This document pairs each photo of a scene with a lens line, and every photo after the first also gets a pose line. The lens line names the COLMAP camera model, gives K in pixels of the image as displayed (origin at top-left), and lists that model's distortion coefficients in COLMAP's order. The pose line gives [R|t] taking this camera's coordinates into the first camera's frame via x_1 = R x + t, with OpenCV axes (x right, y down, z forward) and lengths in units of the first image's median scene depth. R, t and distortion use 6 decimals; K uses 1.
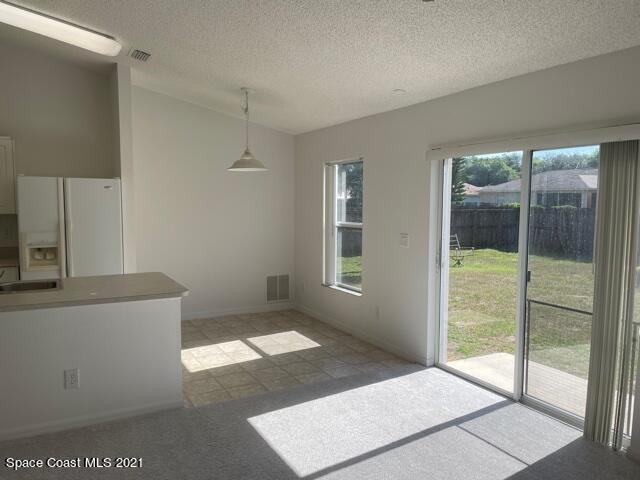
lens RADIAL K [[489.1, 0, 320.0], [0, 489.1, 240.0], [0, 0, 1]] dist [0.098404, -0.136542]
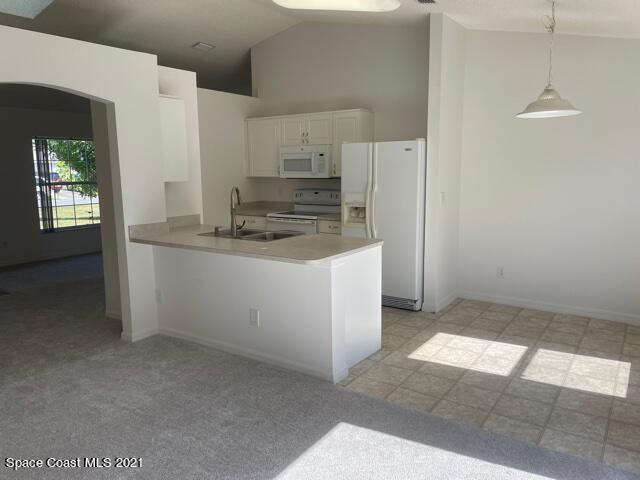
lens RADIAL K [[489.1, 0, 320.0], [0, 489.1, 240.0], [0, 0, 1]] dist [0.098404, -0.136542]
pose [[0.444881, 0.124272, -0.886926, 0.373749], [-0.057801, 0.992246, 0.110036, -0.025772], [0.893723, 0.002313, 0.448614, 0.404372]]
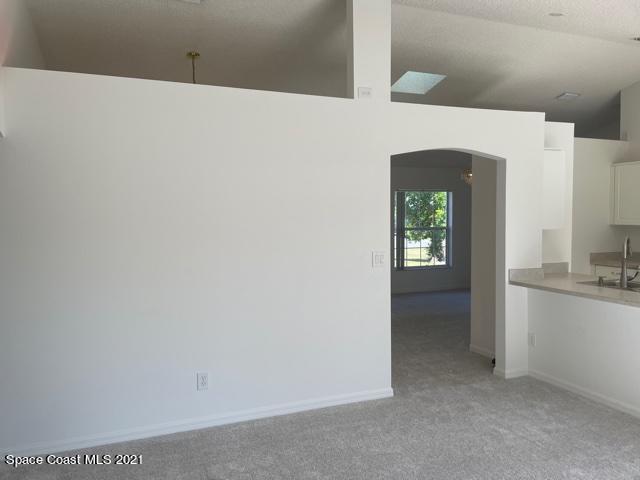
lens RADIAL K [[489.1, 0, 320.0], [0, 489.1, 240.0], [0, 0, 1]] dist [0.098404, -0.136542]
pose [[-0.143520, 0.046450, -0.988557, 0.430262], [-0.070303, 0.995896, 0.057002, -0.019370], [0.987147, 0.077679, -0.139665, 0.270537]]
